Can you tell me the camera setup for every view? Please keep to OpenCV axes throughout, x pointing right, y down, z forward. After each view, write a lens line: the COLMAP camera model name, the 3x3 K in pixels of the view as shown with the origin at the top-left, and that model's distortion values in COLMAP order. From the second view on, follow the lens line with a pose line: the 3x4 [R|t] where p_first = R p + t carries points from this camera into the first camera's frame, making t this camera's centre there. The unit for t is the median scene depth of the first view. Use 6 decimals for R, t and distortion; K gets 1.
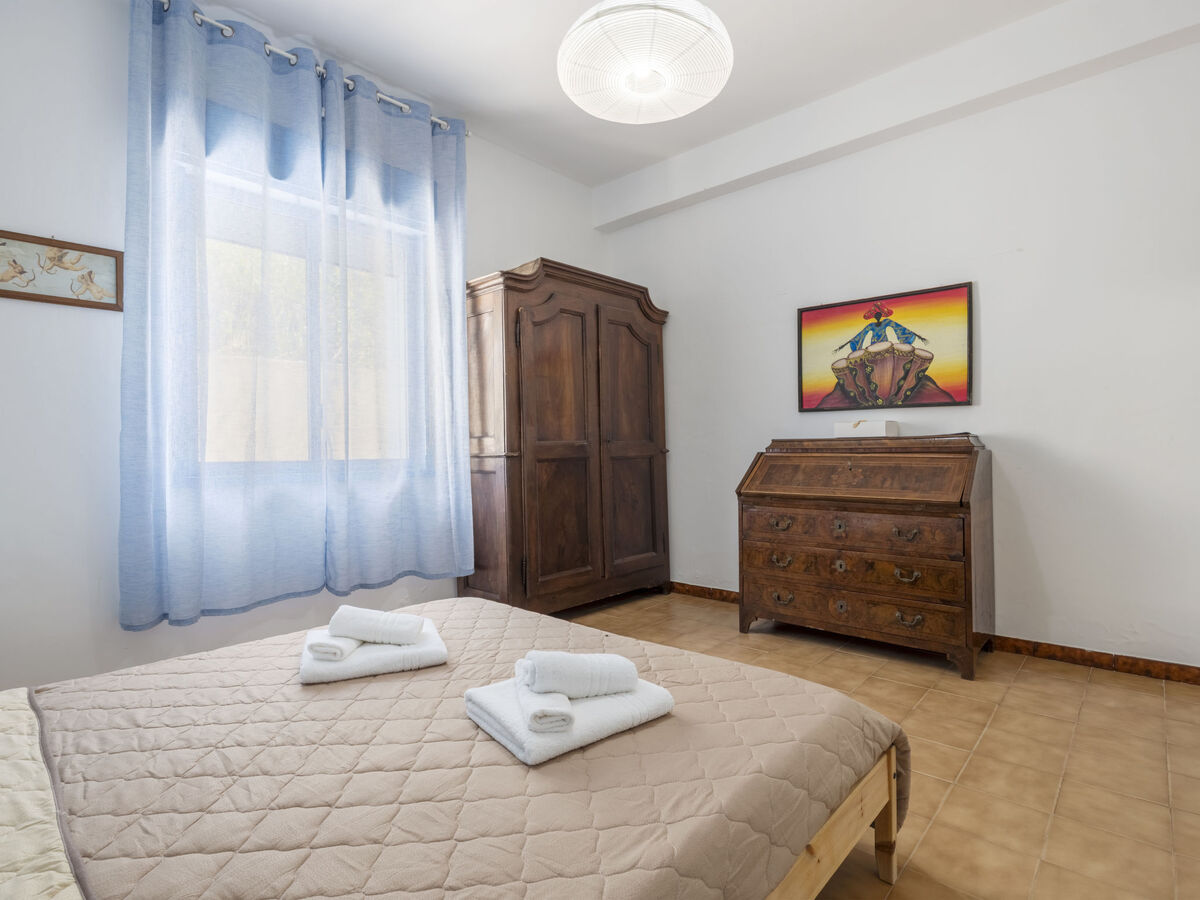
lens RADIAL K [[616.4, 0, 601.0], [0, 616.4, 447.5], [0, 0, 1]] dist [0.002396, 0.000537]
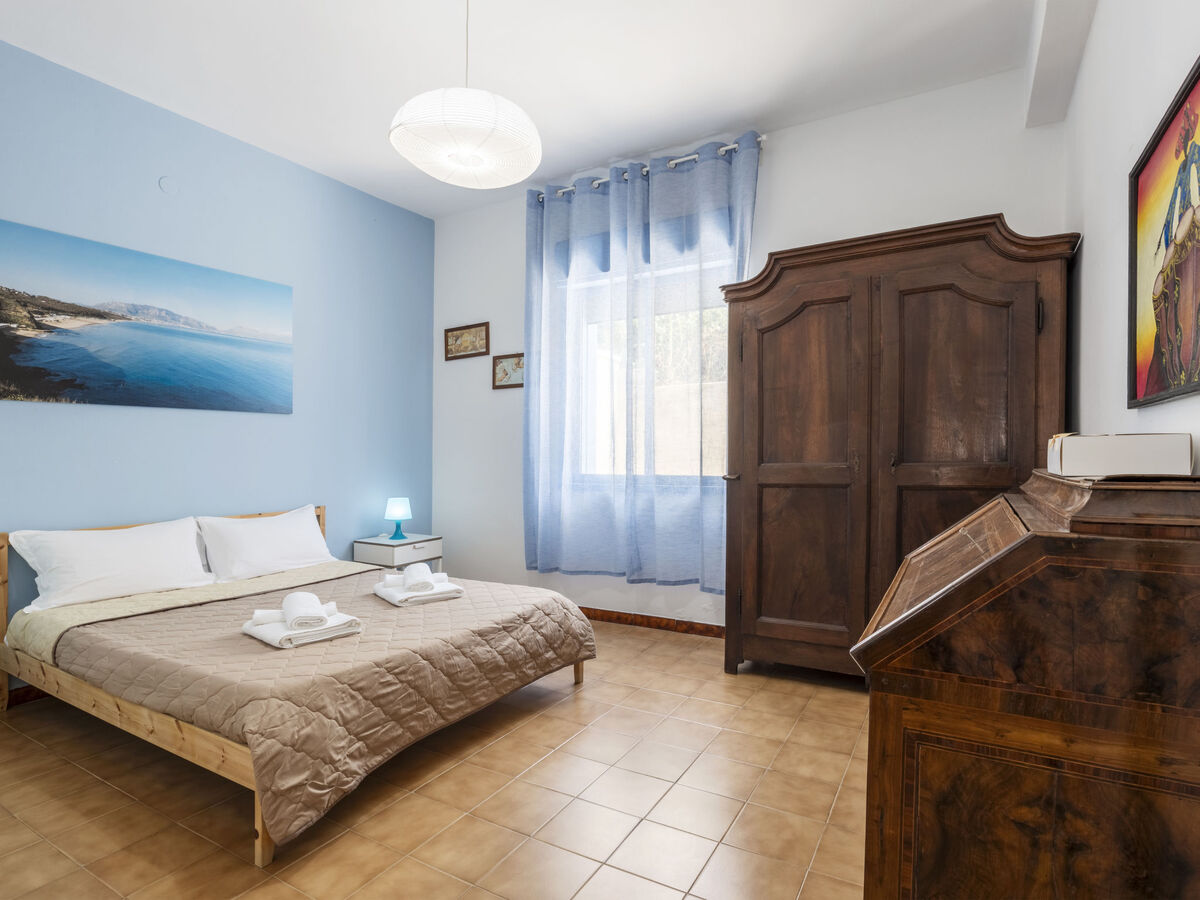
lens RADIAL K [[616.4, 0, 606.5], [0, 616.4, 450.8], [0, 0, 1]] dist [0.002396, 0.000537]
pose [[0.231778, 0.006521, -0.972747, 0.736095], [0.006107, 0.999948, 0.008159, -0.038703], [0.972750, -0.007832, 0.231726, 0.601745]]
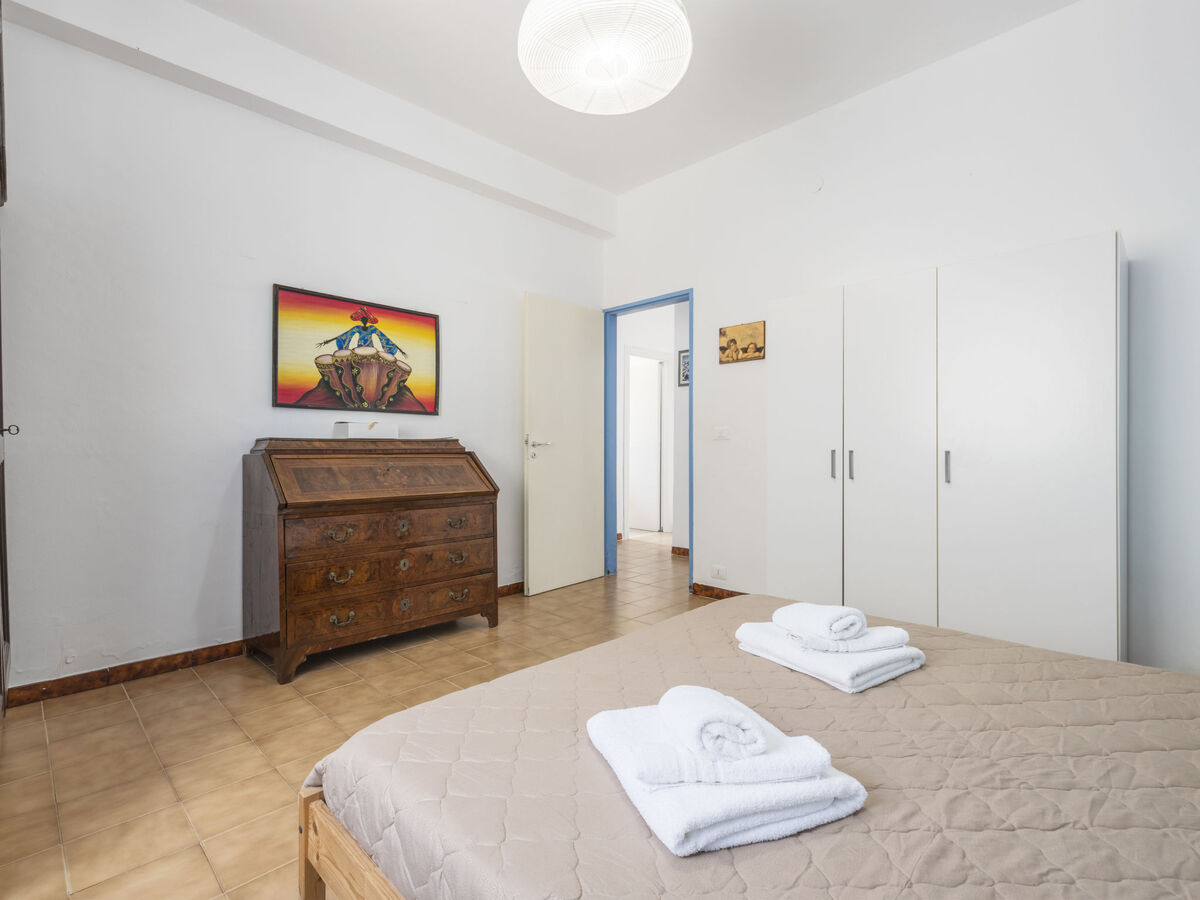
lens RADIAL K [[587.5, 0, 601.9], [0, 587.5, 449.6], [0, 0, 1]] dist [0.003835, 0.000000]
pose [[0.041198, 0.011689, 0.999083, -0.515906], [0.002845, 0.999926, -0.011816, 0.013625], [-0.999147, 0.003329, 0.041161, 0.579280]]
